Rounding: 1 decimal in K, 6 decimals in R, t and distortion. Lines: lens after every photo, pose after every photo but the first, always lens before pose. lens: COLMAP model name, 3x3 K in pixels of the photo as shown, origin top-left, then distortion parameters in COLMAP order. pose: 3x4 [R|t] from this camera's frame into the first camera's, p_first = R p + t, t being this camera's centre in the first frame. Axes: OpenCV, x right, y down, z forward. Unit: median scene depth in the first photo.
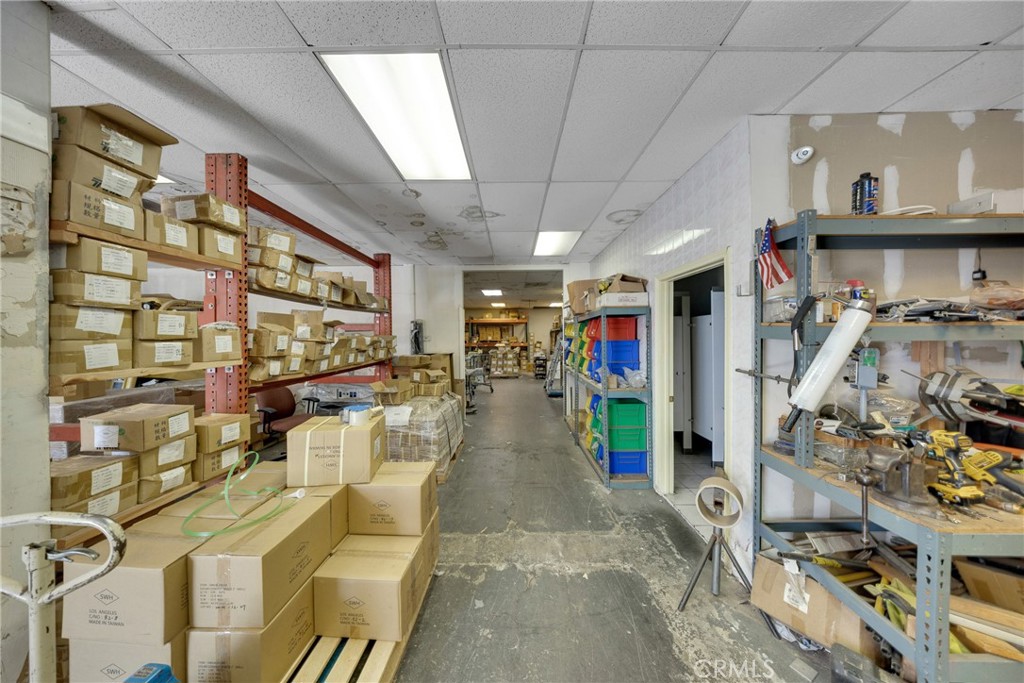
lens RADIAL K [[309.5, 0, 512.8], [0, 309.5, 332.9], [0, 0, 1]] dist [-0.007394, -0.000111]
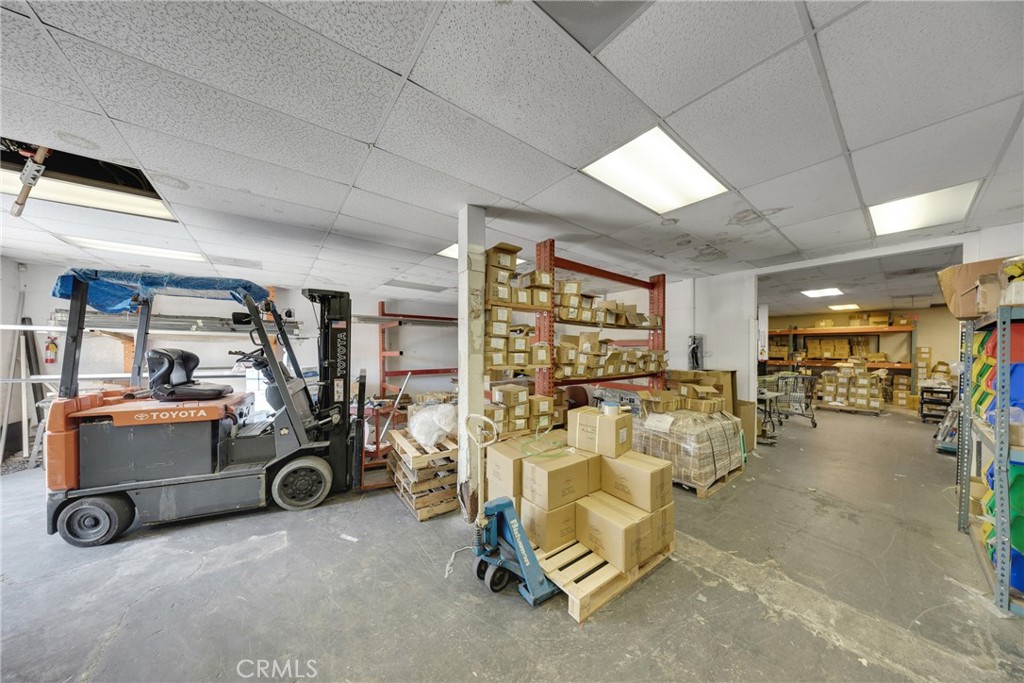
lens RADIAL K [[309.2, 0, 508.4], [0, 309.2, 335.7], [0, 0, 1]] dist [-0.012969, -0.000082]
pose [[0.607986, -0.026984, -0.793489, 0.233220], [-0.001886, 0.999370, -0.035431, -0.006771], [0.793946, 0.023039, 0.607552, -0.146951]]
